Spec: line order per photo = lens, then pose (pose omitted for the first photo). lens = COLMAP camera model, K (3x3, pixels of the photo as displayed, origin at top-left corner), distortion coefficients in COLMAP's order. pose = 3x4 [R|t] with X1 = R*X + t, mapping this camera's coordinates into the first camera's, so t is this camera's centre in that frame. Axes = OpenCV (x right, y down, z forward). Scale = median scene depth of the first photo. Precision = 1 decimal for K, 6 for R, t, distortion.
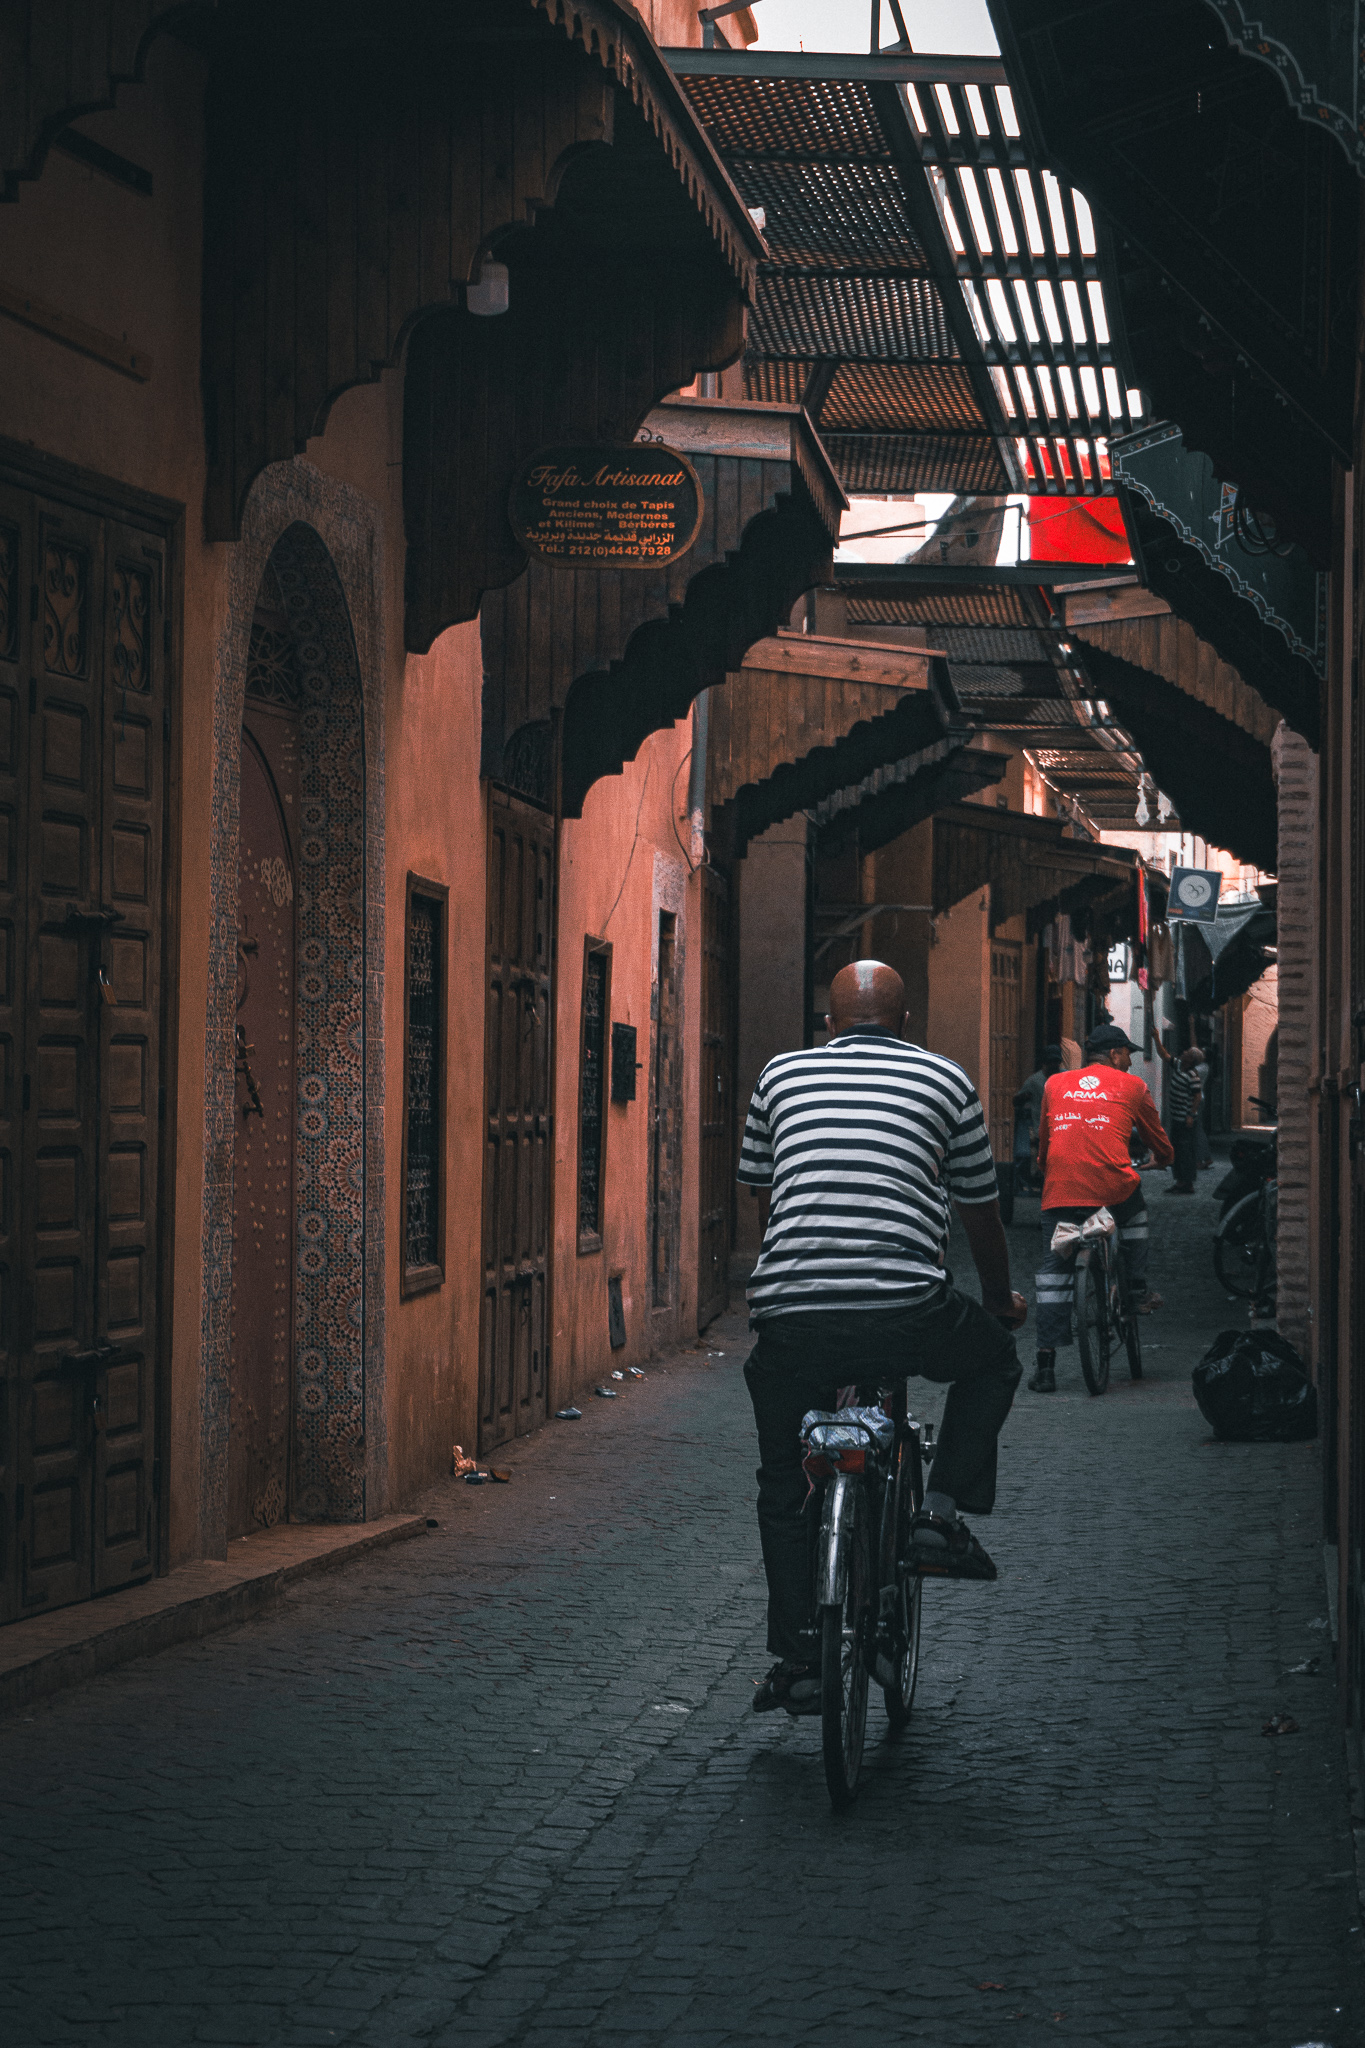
lens RADIAL K [[4399.4, 0, 682.8], [0, 4399.4, 1024.2], [0, 0, 1]] dist [-0.103565, 0.000000]
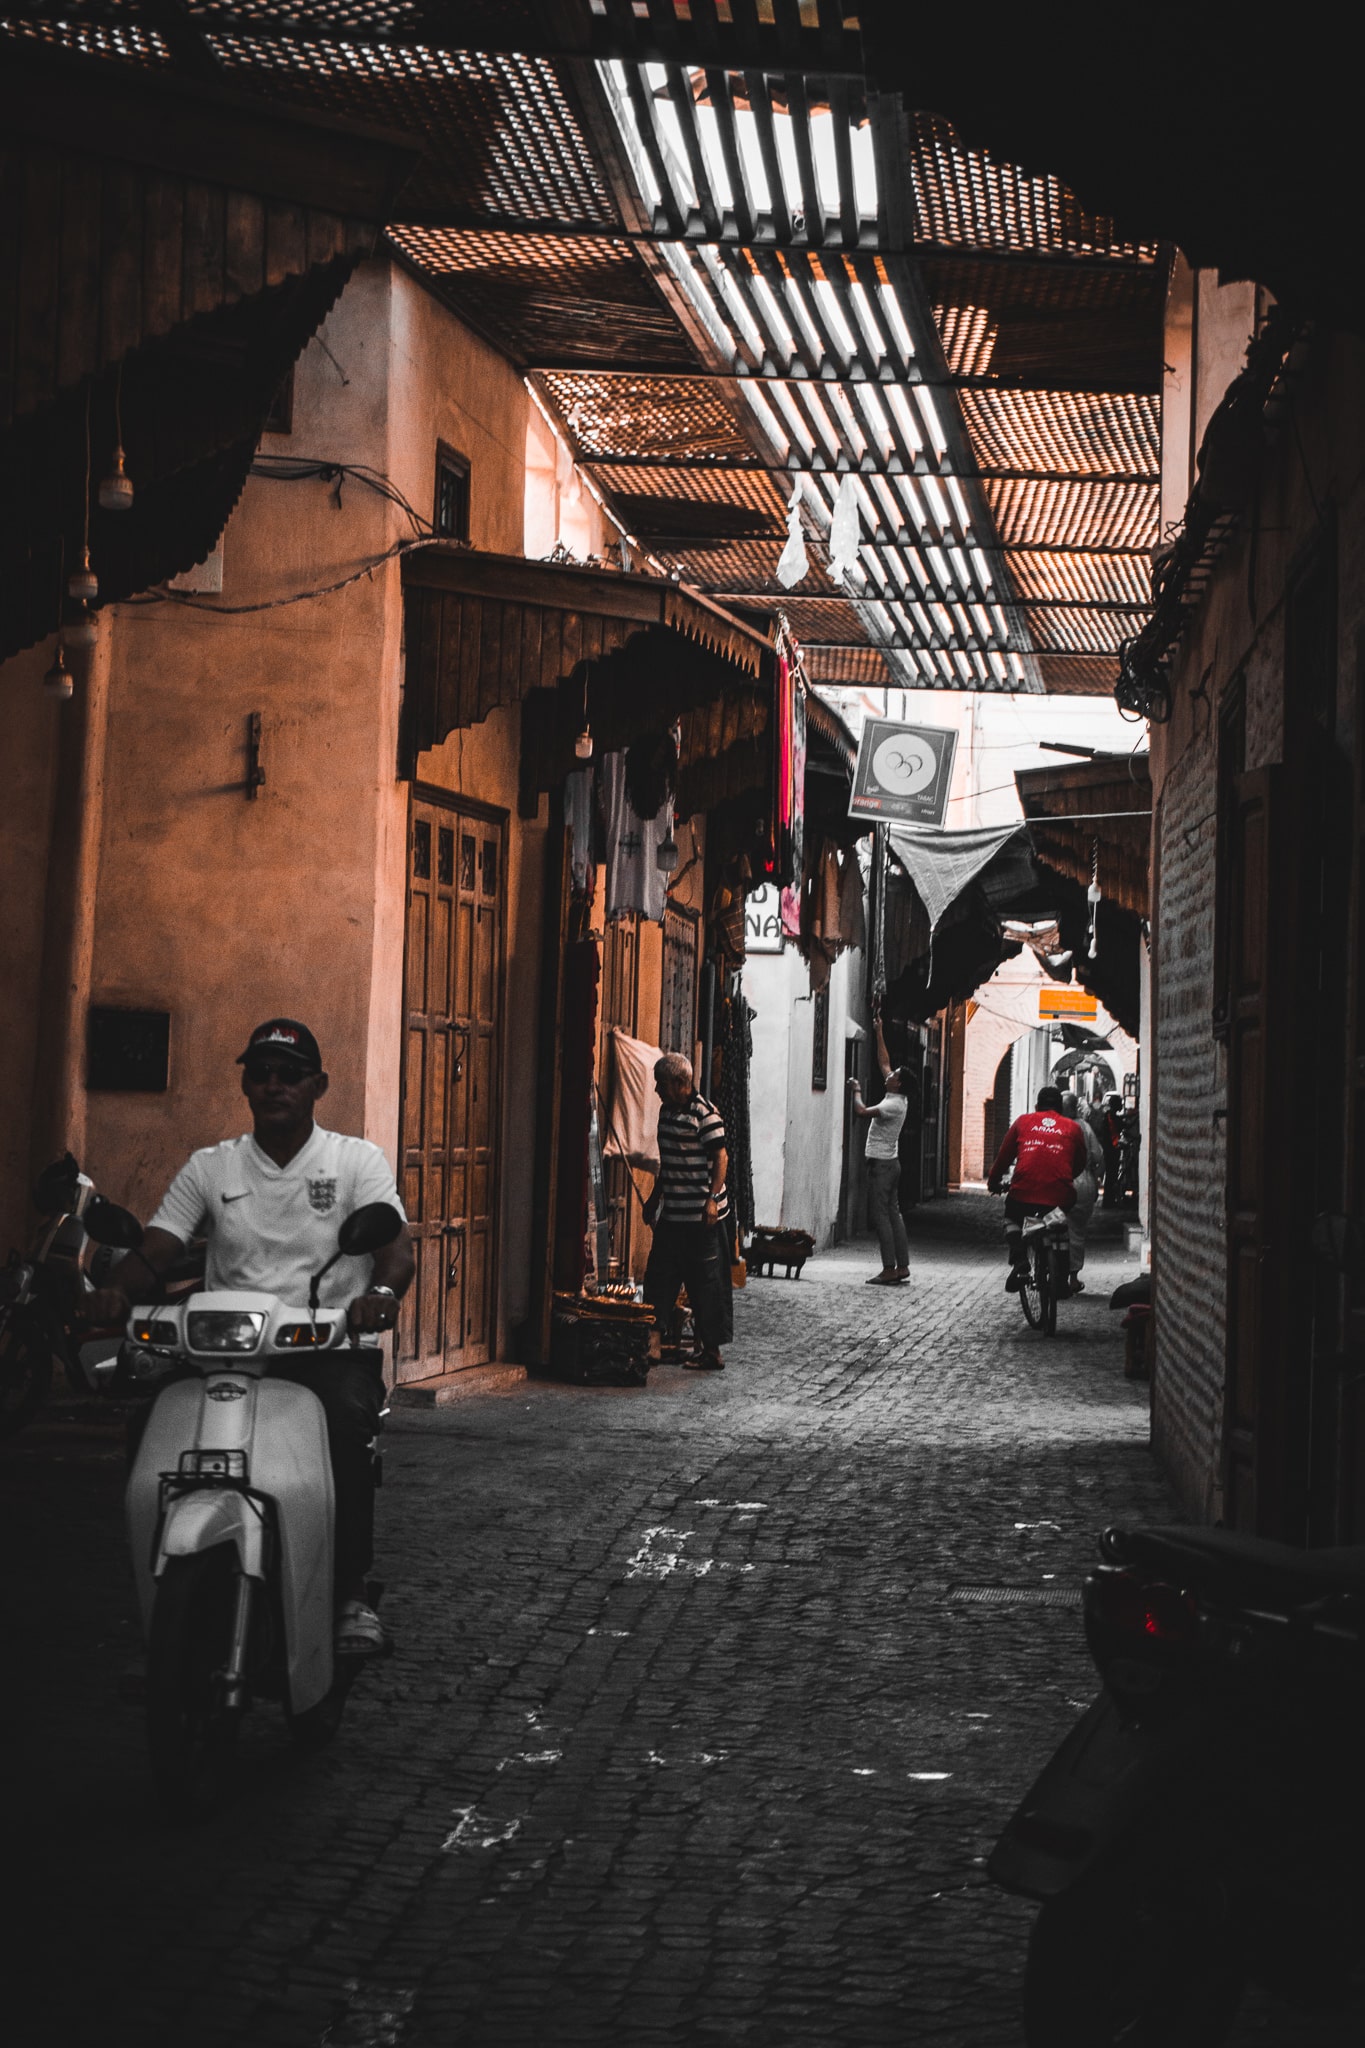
lens RADIAL K [[4399.4, 0, 682.5], [0, 4399.4, 1024.0], [0, 0, 1]] dist [-0.103565, 0.000000]
pose [[0.997540, 0.018662, 0.067564, 0.055991], [-0.018256, 0.999811, -0.006632, 0.004180], [-0.067675, 0.005382, 0.997693, 0.484540]]
